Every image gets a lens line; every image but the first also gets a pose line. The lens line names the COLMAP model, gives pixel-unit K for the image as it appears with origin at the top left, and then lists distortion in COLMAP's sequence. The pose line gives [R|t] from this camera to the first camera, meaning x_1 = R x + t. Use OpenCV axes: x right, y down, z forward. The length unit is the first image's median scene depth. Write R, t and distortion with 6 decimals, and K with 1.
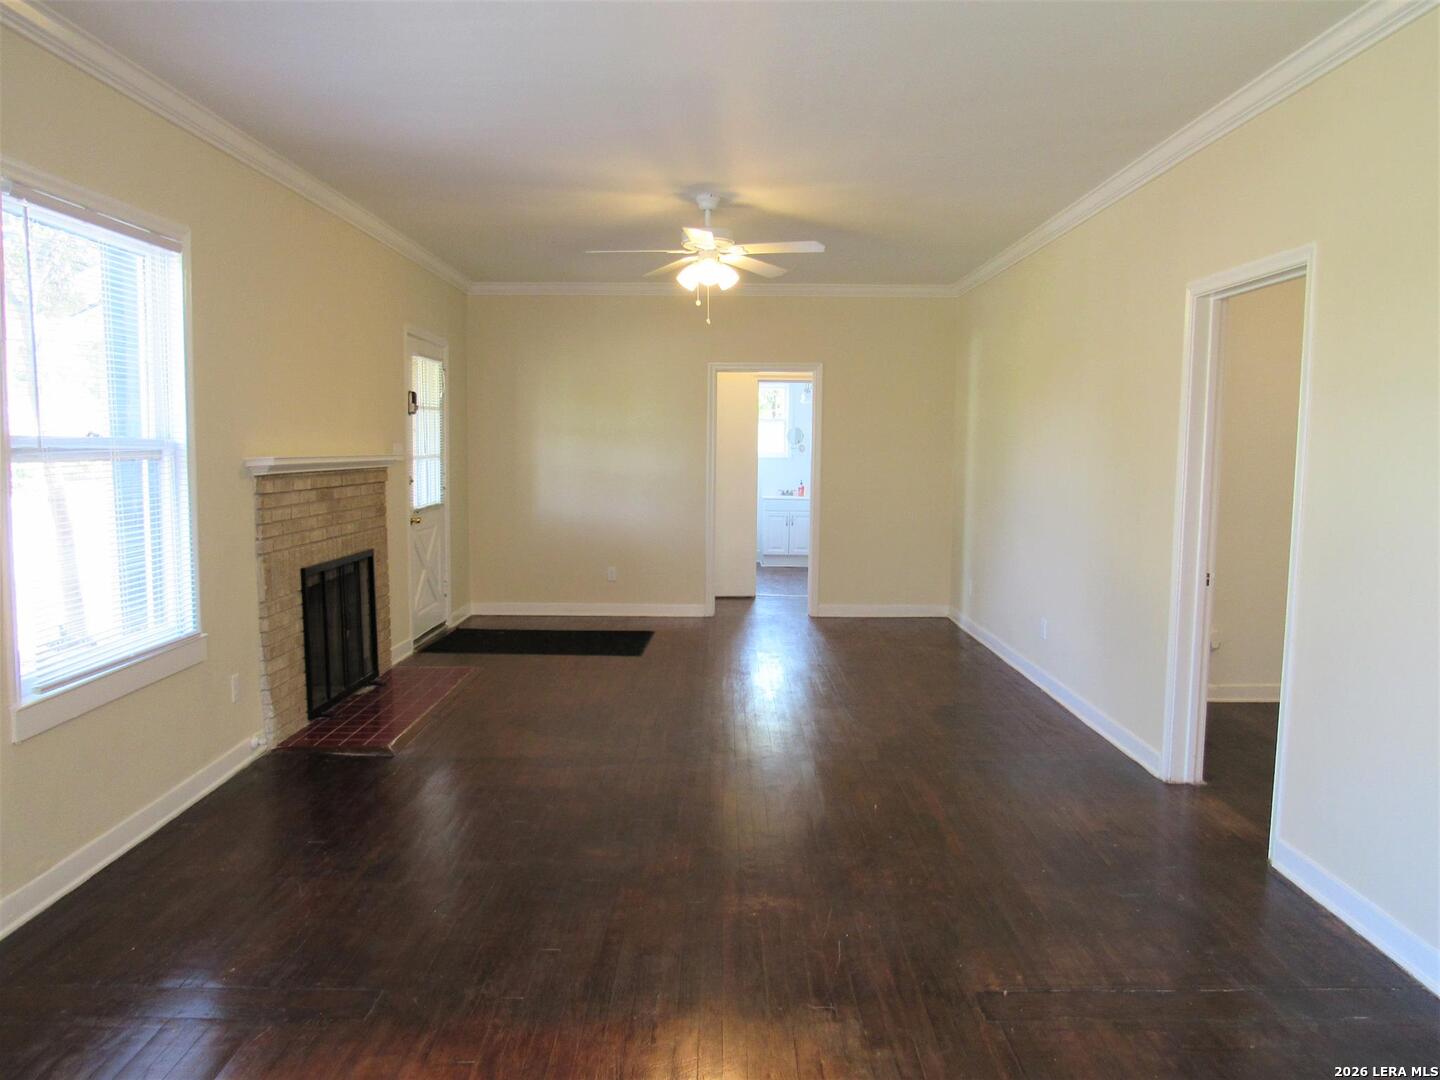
lens RADIAL K [[1022.9, 0, 718.4], [0, 1022.9, 542.4], [0, 0, 1]] dist [-0.030885, 0.000748]
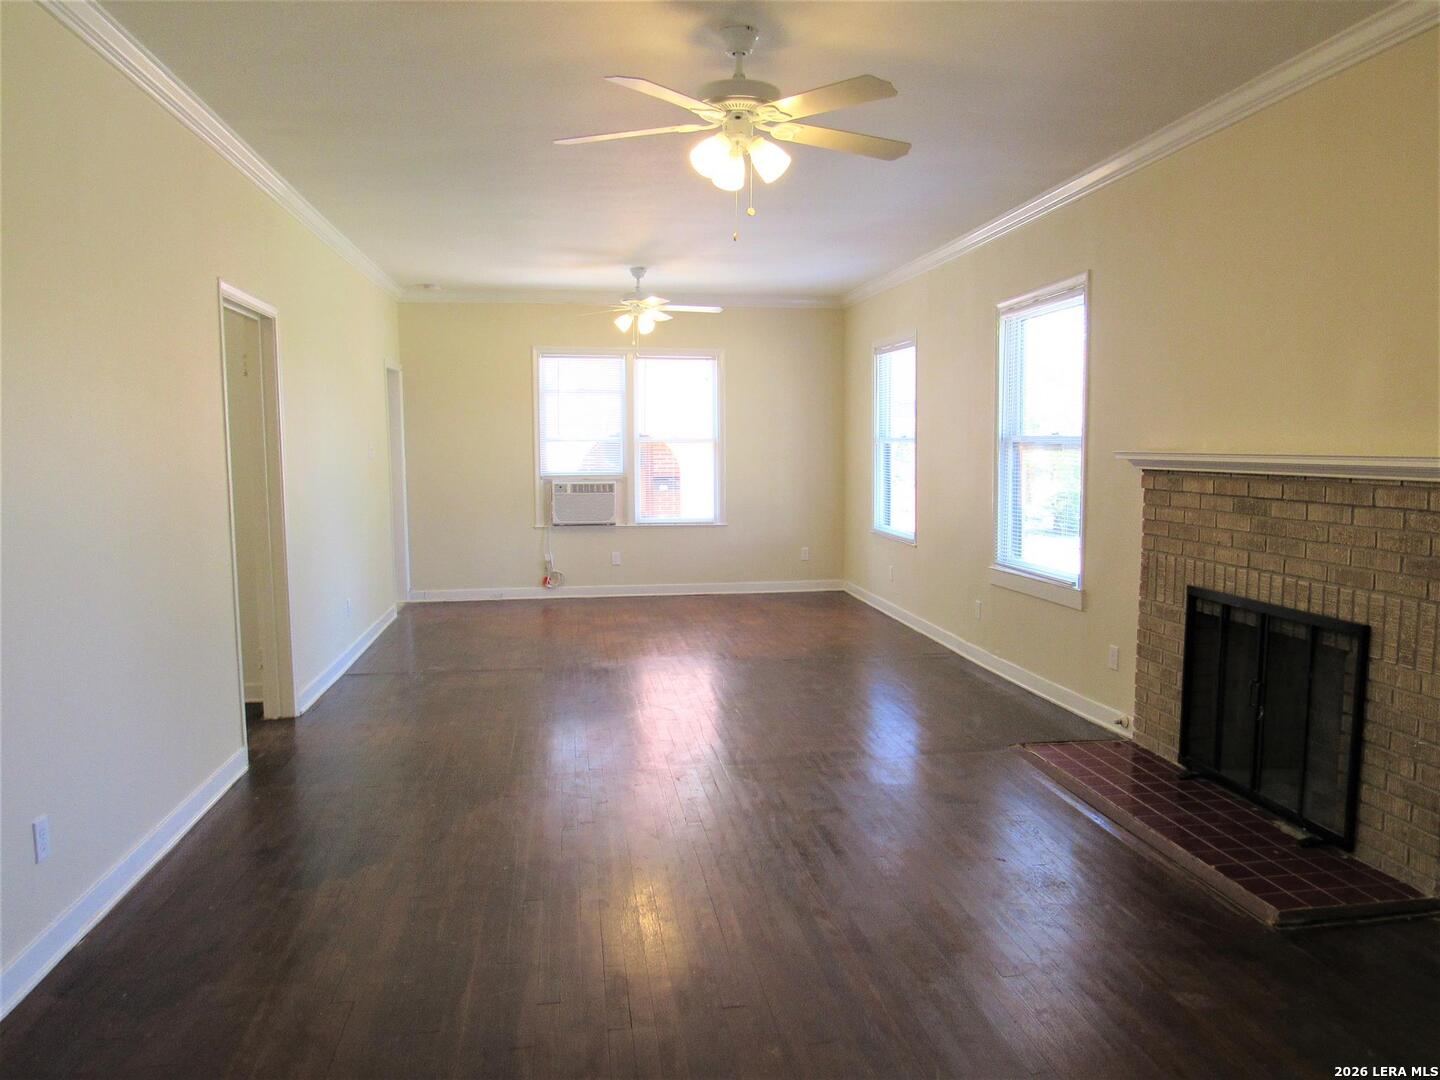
lens RADIAL K [[1022.9, 0, 720.1], [0, 1022.9, 540.7], [0, 0, 1]] dist [-0.030885, 0.000748]
pose [[-0.989093, 0.018708, -0.146102, 0.095759], [-0.008613, 0.982858, 0.184165, -0.154896], [0.147043, 0.183415, -0.971976, 1.671455]]
